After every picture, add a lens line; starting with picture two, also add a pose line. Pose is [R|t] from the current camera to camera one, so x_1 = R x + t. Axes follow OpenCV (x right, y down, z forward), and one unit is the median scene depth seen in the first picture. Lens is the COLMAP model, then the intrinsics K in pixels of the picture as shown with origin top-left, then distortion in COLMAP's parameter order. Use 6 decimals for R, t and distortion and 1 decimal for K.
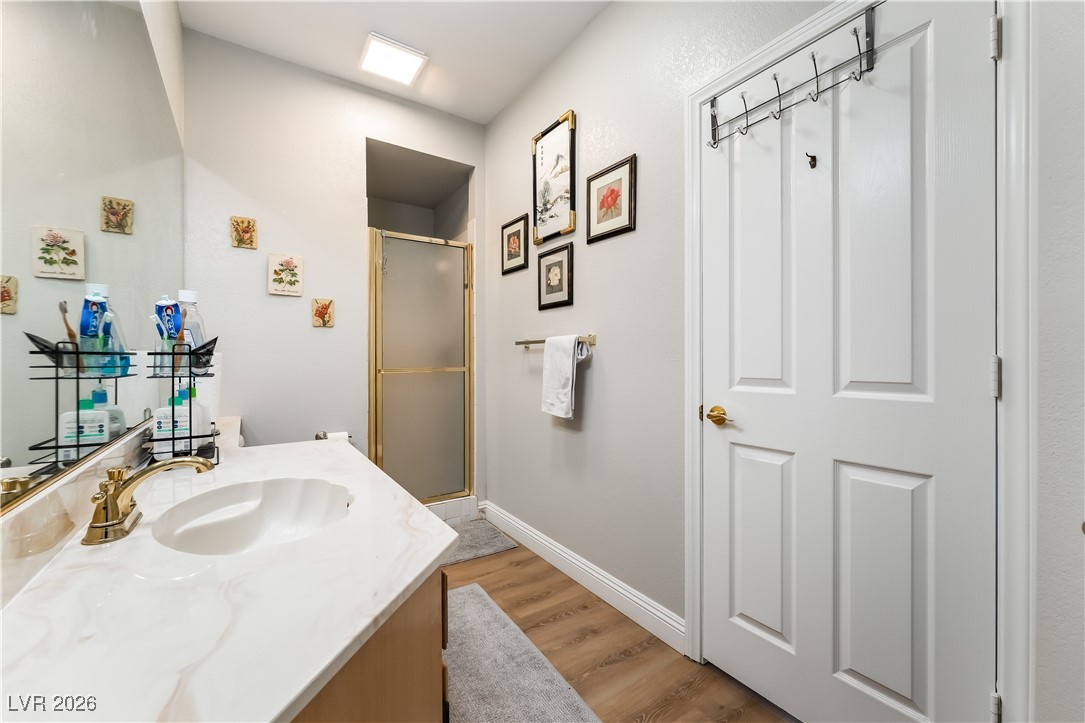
lens RADIAL K [[436.8, 0, 547.5], [0, 436.8, 366.4], [0, 0, 1]] dist [-0.002497, 0.000238]
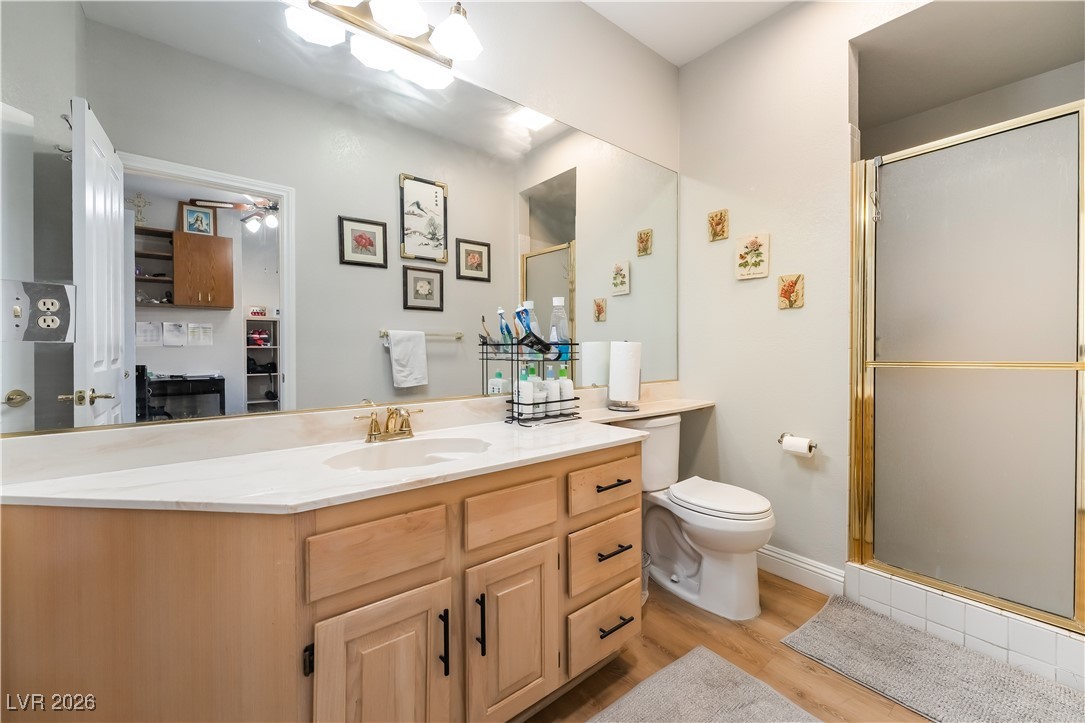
lens RADIAL K [[436.8, 0, 545.5], [0, 436.8, 360.2], [0, 0, 1]] dist [-0.002497, 0.000238]
pose [[0.093893, 0.022028, -0.995339, 0.303741], [-0.010114, 0.999725, 0.021171, -0.004121], [0.995531, 0.008079, 0.094090, 0.492302]]
